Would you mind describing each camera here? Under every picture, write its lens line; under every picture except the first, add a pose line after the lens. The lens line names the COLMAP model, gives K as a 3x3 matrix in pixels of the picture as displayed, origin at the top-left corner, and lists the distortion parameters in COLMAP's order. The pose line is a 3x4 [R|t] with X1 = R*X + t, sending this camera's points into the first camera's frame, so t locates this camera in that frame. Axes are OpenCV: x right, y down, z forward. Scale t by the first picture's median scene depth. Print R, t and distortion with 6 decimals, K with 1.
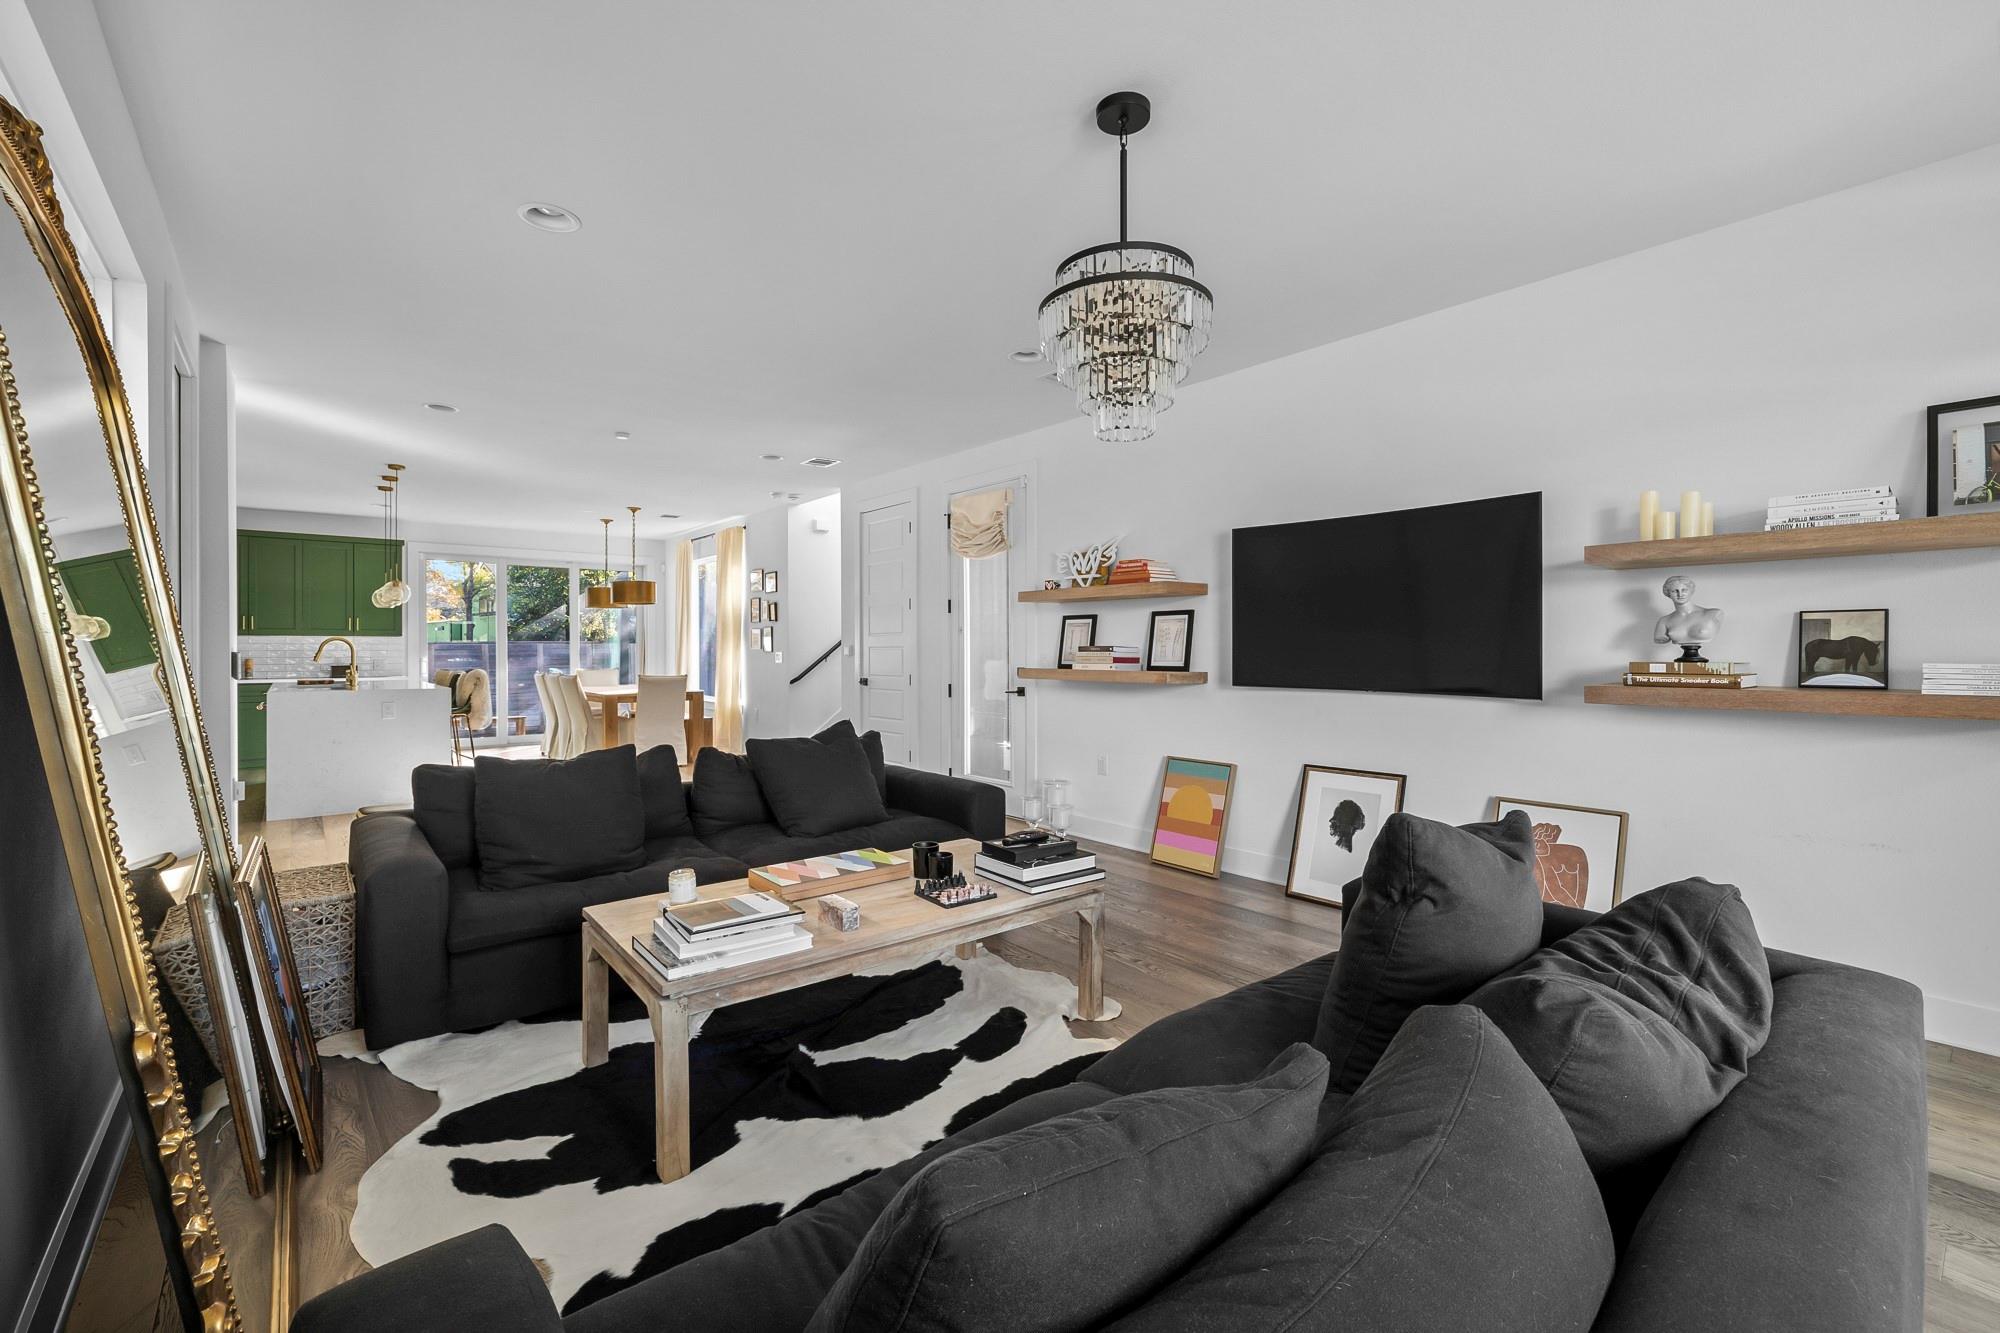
lens RADIAL K [[865.2, 0, 1004.3], [0, 865.2, 649.9], [0, 0, 1]] dist [0.001162, -0.000227]
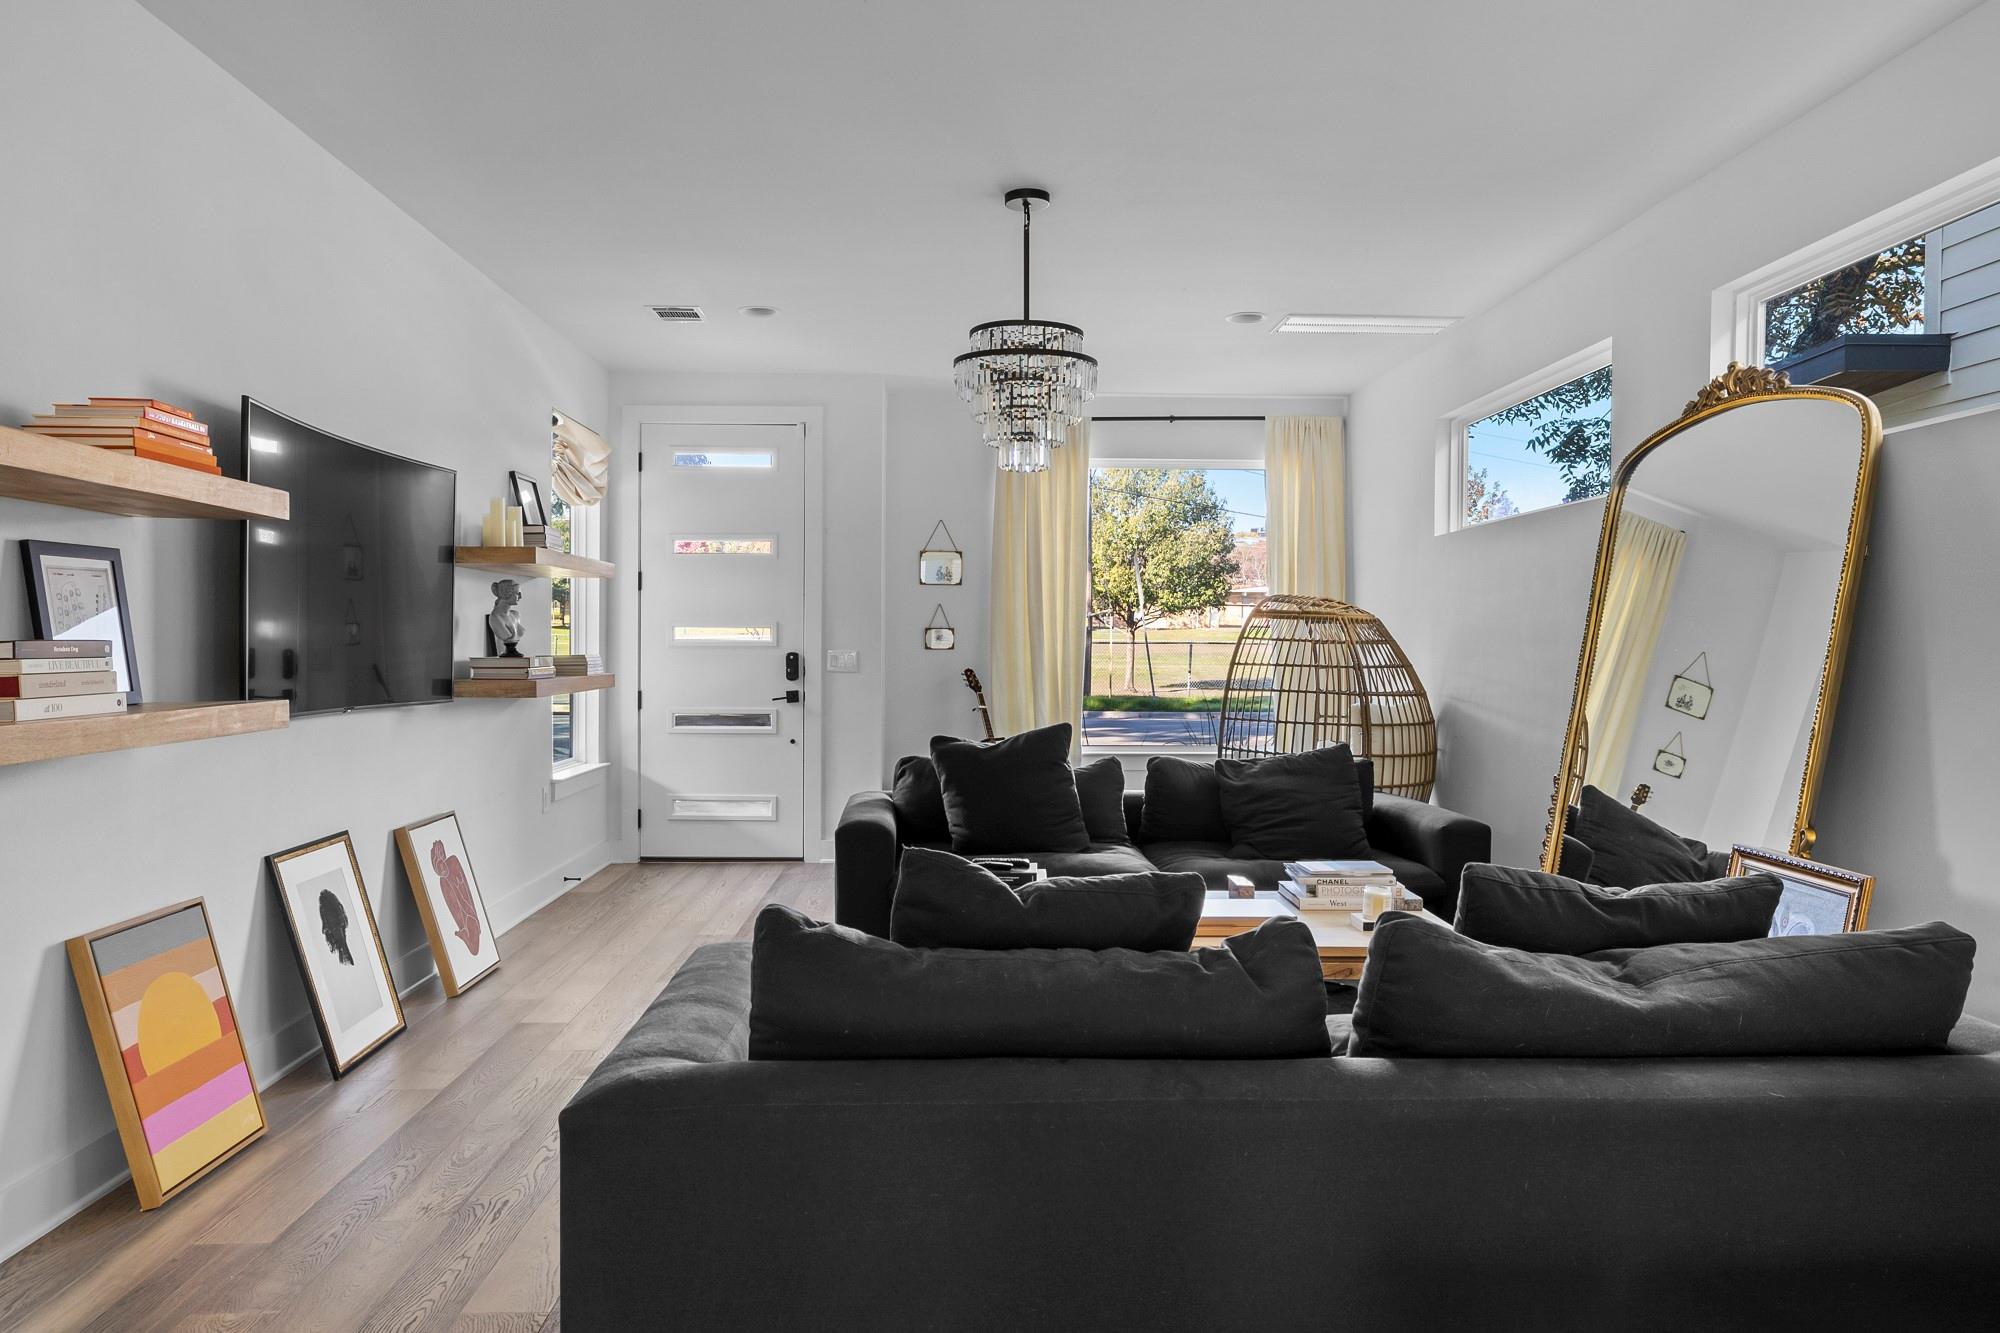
lens RADIAL K [[1351.7, 0, 1005.5], [0, 1351.7, 668.5], [0, 0, 1]] dist [-0.005768, 0.002029]
pose [[-0.793245, -0.014547, 0.608729, -0.519730], [-0.002585, 0.999786, 0.020524, -0.005184], [-0.608897, 0.014707, -0.793113, 1.331976]]
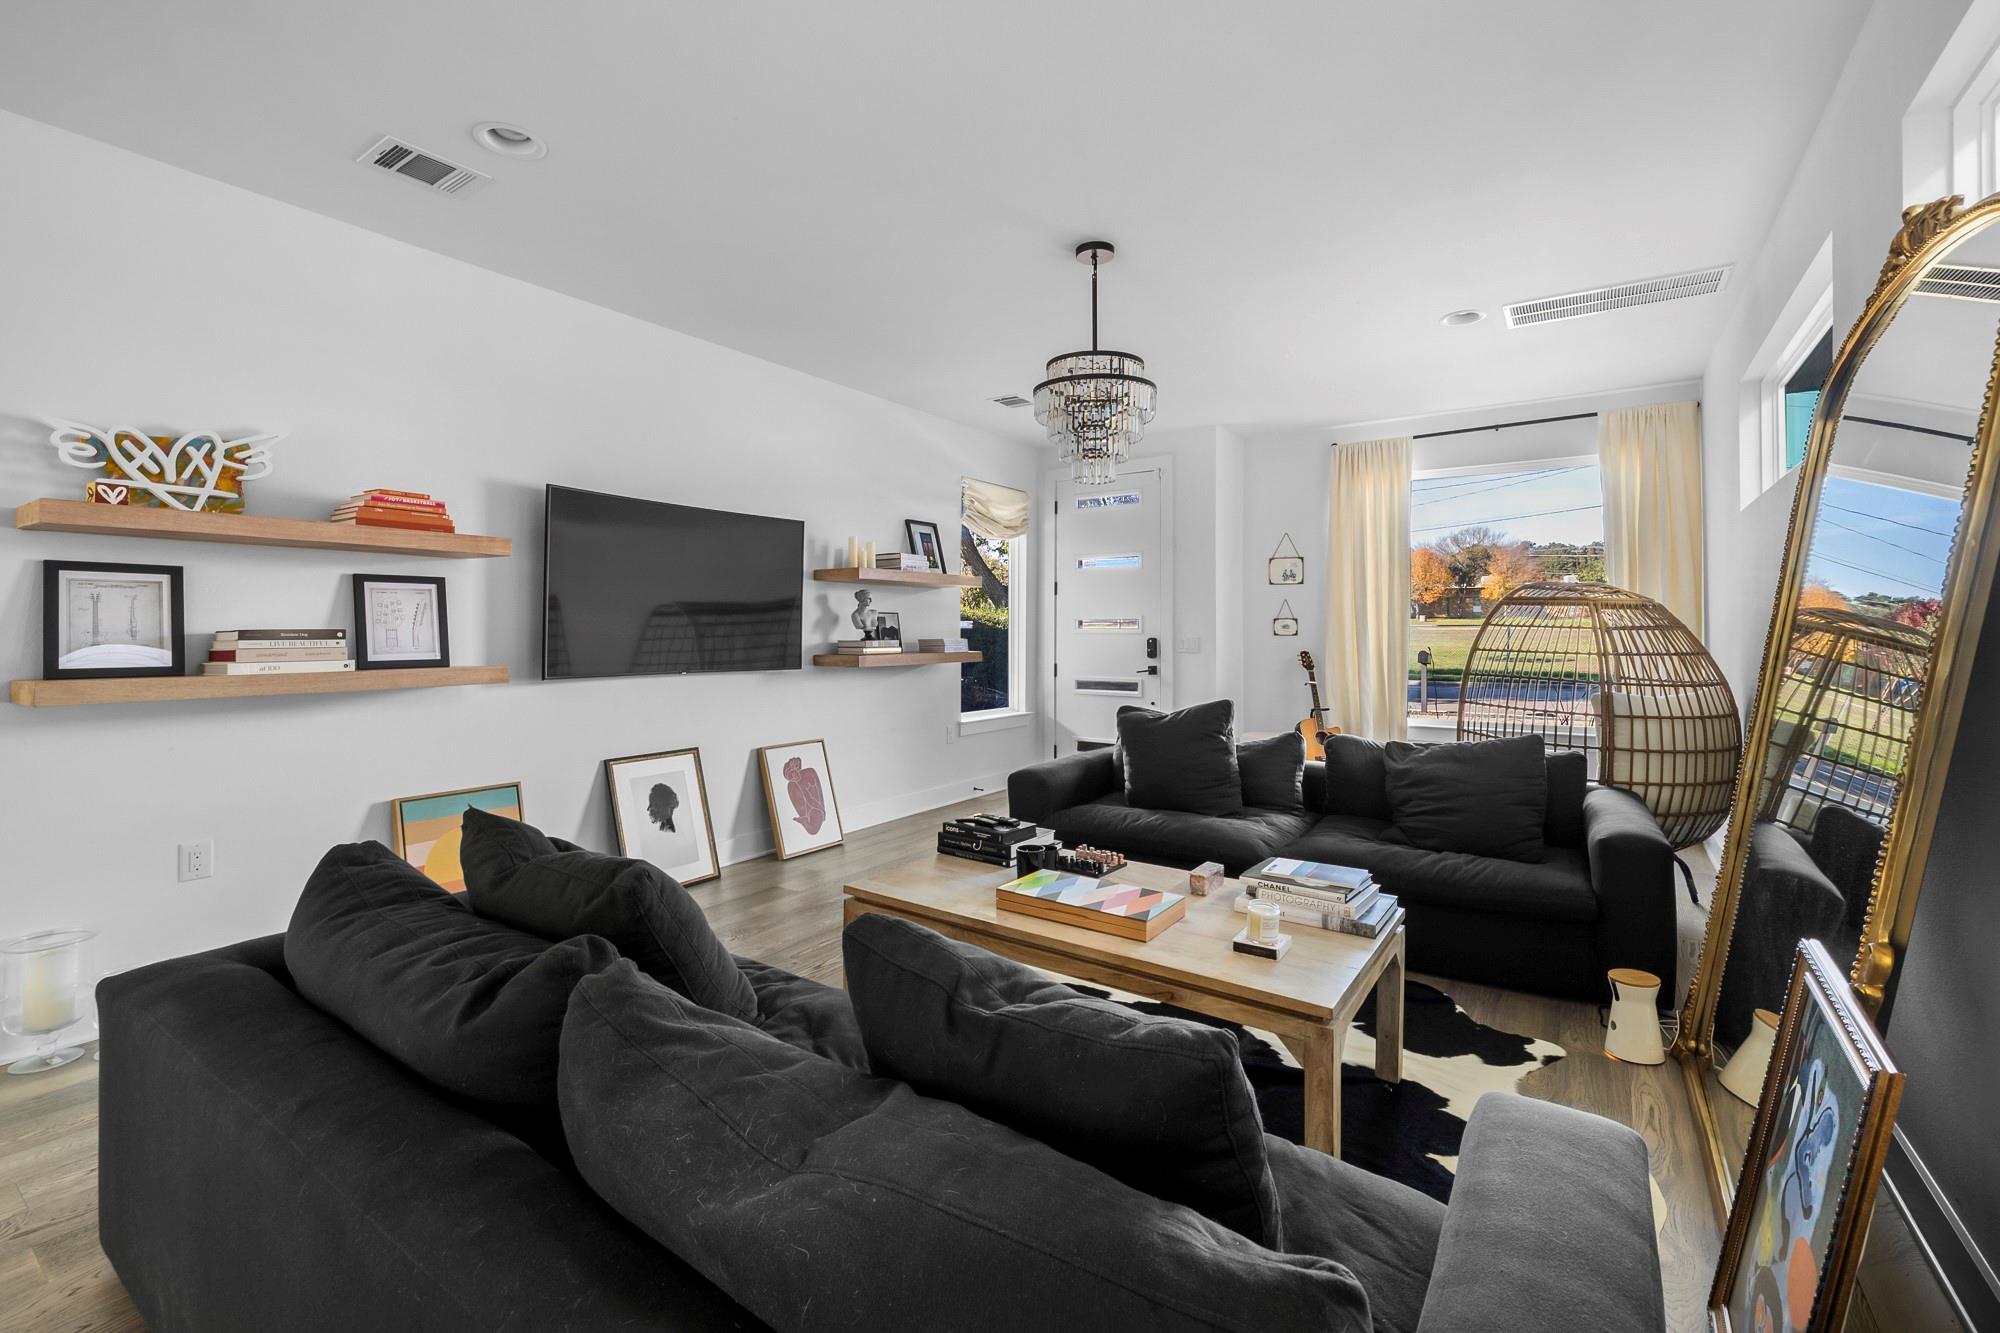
lens RADIAL K [[865.2, 0, 992.0], [0, 865.2, 623.5], [0, 0, 1]] dist [0.001162, -0.000227]
pose [[-0.277075, 0.006172, 0.960829, -0.612207], [0.000996, 0.999981, -0.006137, -0.005089], [-0.960848, -0.000744, -0.277076, 0.823915]]
